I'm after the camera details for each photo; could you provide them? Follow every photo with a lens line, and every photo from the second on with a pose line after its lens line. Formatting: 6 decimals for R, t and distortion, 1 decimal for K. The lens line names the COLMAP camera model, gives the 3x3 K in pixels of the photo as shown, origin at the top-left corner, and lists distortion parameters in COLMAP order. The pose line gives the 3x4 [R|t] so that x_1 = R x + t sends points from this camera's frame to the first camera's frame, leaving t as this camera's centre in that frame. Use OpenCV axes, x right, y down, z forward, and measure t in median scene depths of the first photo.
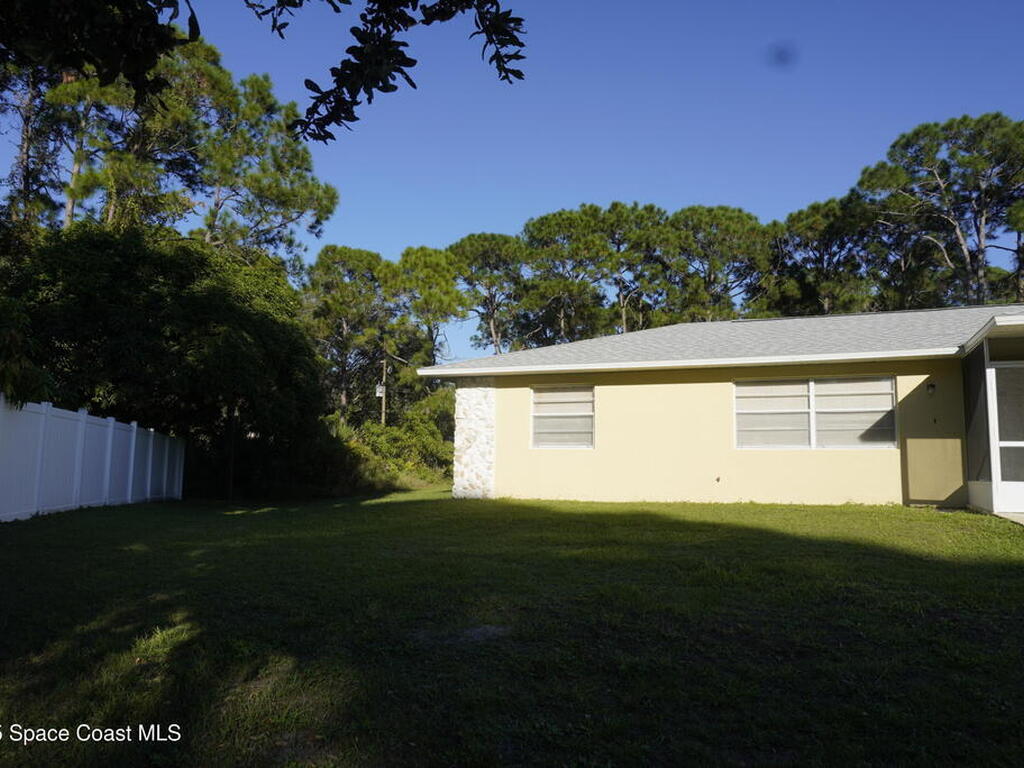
lens RADIAL K [[785.3, 0, 512.0], [0, 785.3, 384.0], [0, 0, 1]] dist [-0.040877, -0.000952]
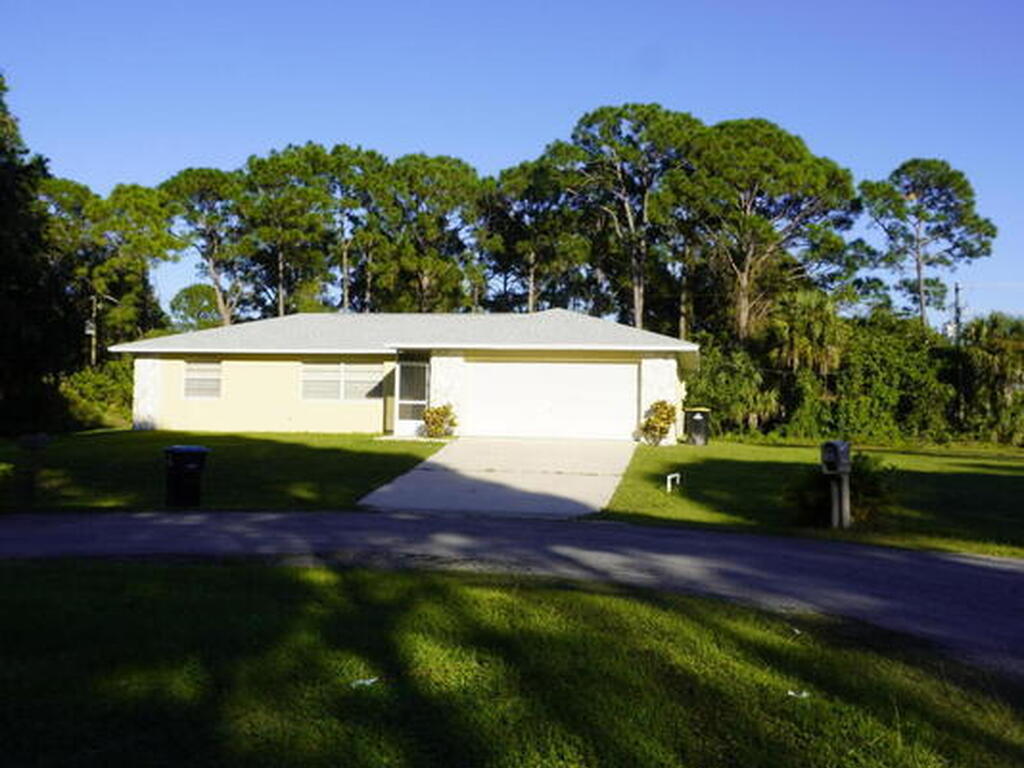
lens RADIAL K [[1050.6, 0, 512.7], [0, 1050.6, 401.5], [0, 0, 1]] dist [-0.047096, -0.001157]
pose [[0.977370, 0.009180, 0.211339, 0.077576], [-0.029904, 0.995021, 0.095071, -0.044805], [-0.209414, -0.099239, 0.972778, -0.403004]]
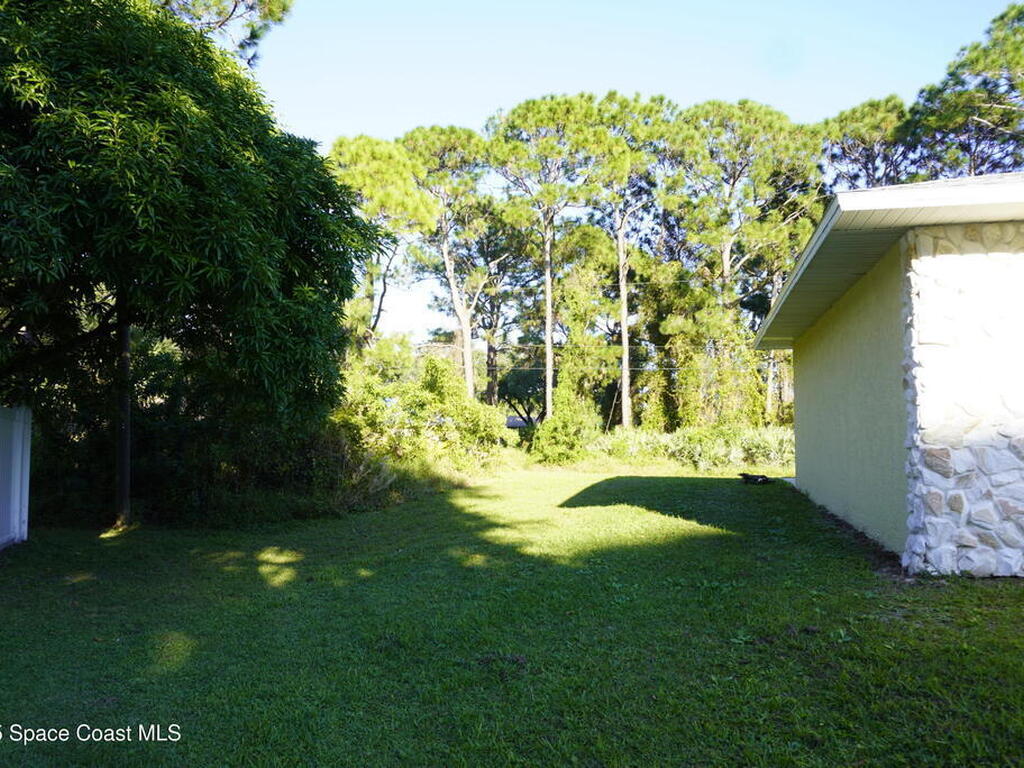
lens RADIAL K [[824.2, 0, 517.0], [0, 824.2, 385.8], [0, 0, 1]] dist [-0.051576, 0.010456]
pose [[0.985347, -0.007991, 0.170376, -0.107057], [-0.000950, 0.998629, 0.052334, 0.015200], [-0.170560, -0.051729, 0.983988, 0.235656]]
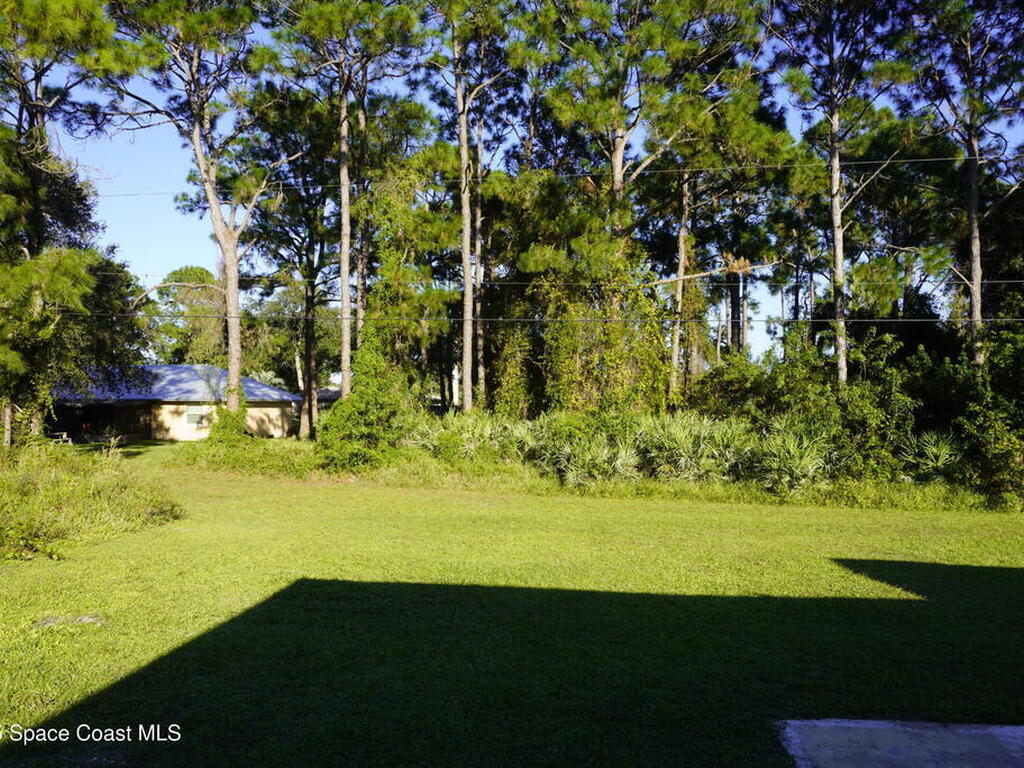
lens RADIAL K [[824.2, 0, 517.0], [0, 824.2, 385.8], [0, 0, 1]] dist [-0.051576, 0.010456]
pose [[0.957445, -0.007360, 0.288522, 0.021914], [-0.019559, 0.995722, 0.090306, 0.033724], [-0.287952, -0.092107, 0.953205, 0.508380]]
